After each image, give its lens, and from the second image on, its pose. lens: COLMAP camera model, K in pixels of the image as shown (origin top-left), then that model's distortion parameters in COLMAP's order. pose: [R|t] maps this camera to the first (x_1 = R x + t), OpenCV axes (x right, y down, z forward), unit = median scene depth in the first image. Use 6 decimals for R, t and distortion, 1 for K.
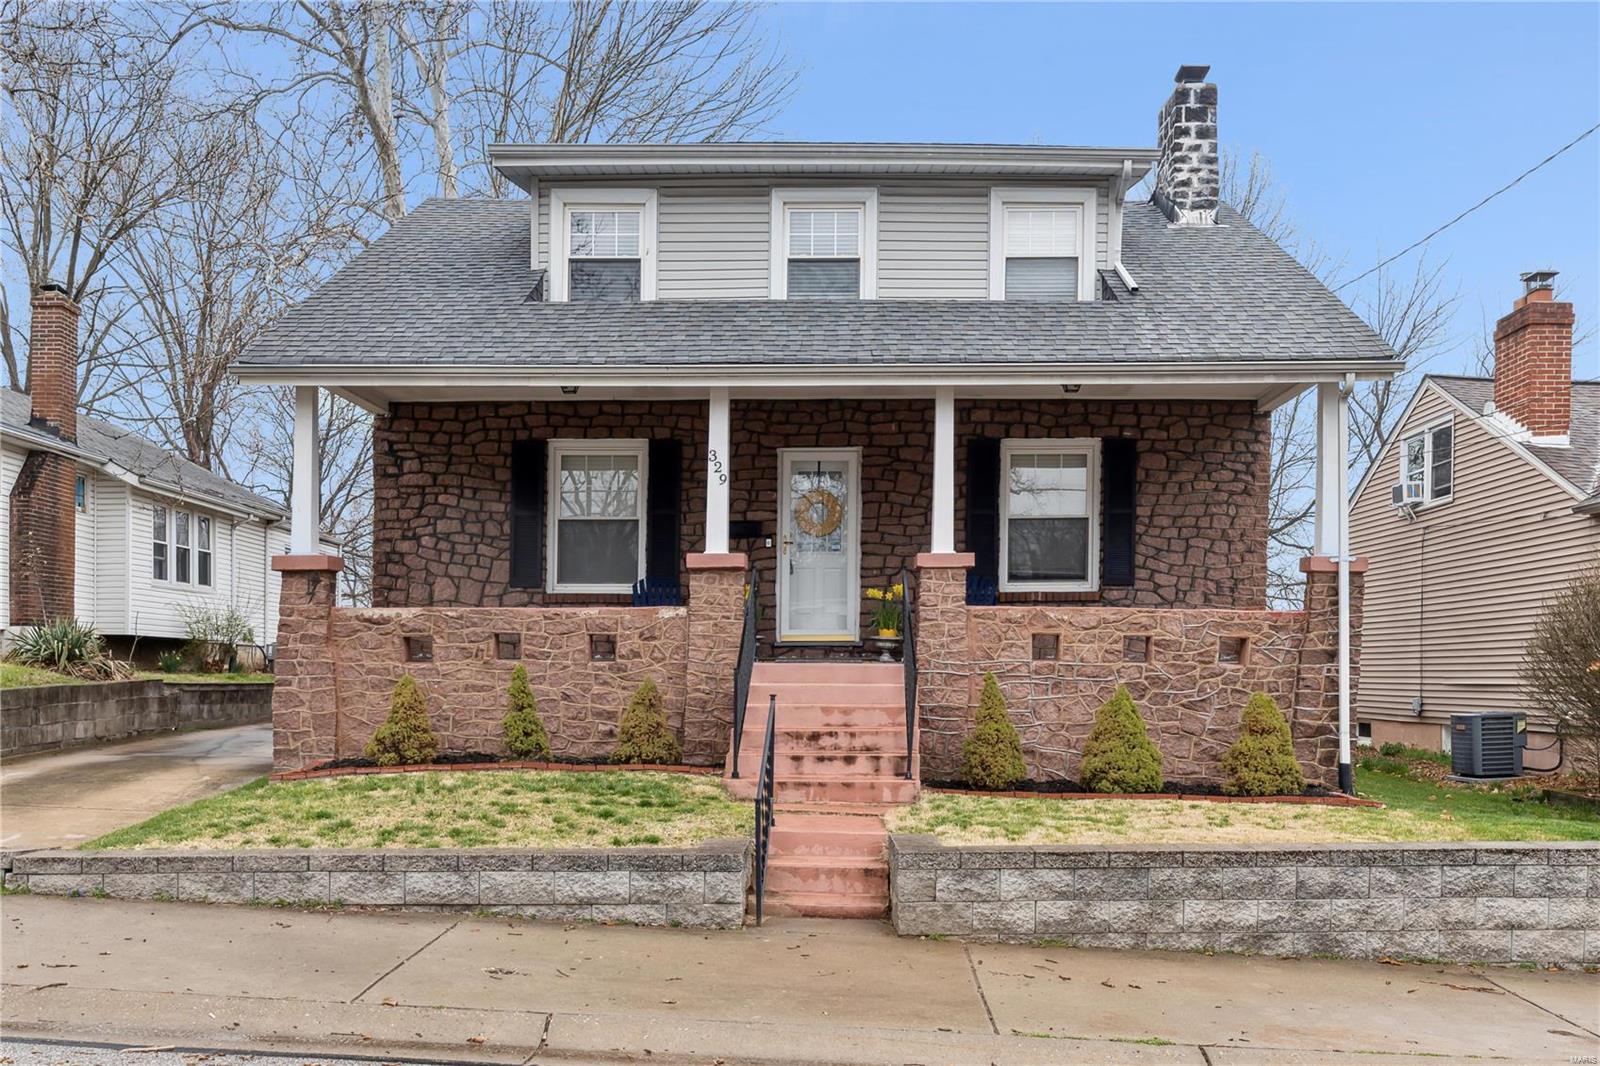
lens RADIAL K [[2900.3, 0, 800.0], [0, 2900.3, 534.3], [0, 0, 1]] dist [-0.044669, 0.000000]
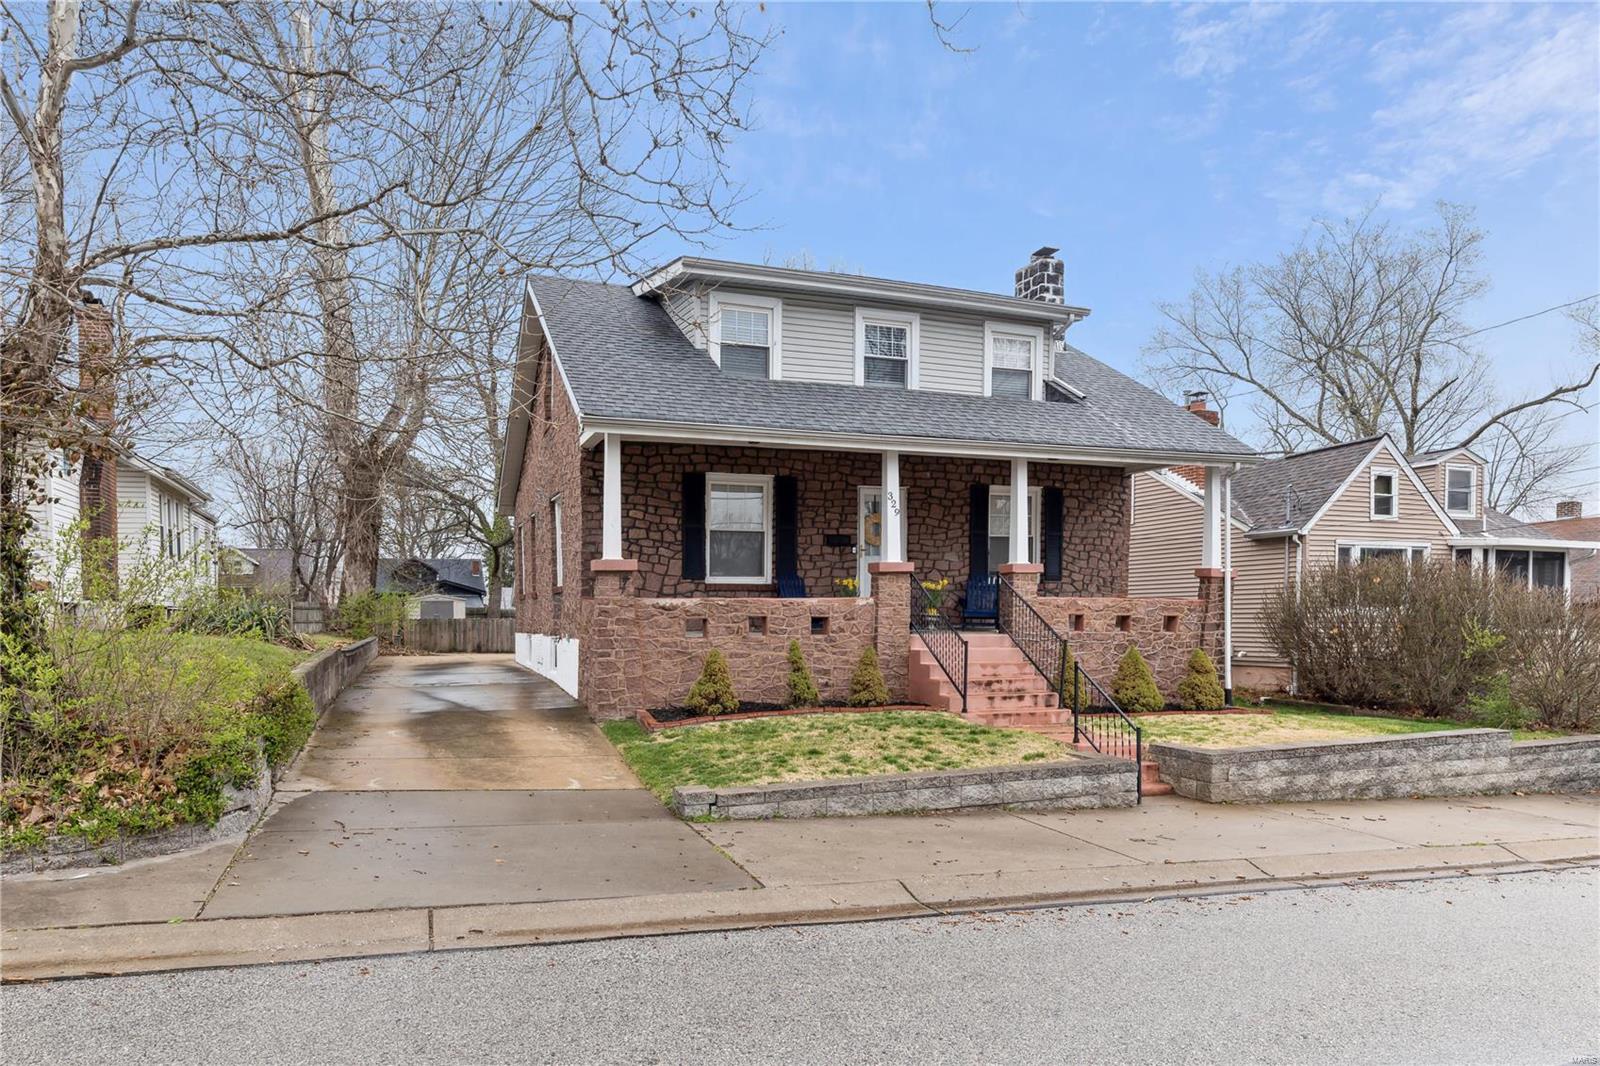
lens RADIAL K [[2900.3, 0, 799.9], [0, 2900.3, 533.8], [0, 0, 1]] dist [-0.044669, 0.000000]
pose [[0.662964, 0.000591, 0.748651, -1.184599], [-0.043201, 0.998364, 0.037468, -0.062064], [-0.747404, -0.057183, 0.661905, 0.049748]]
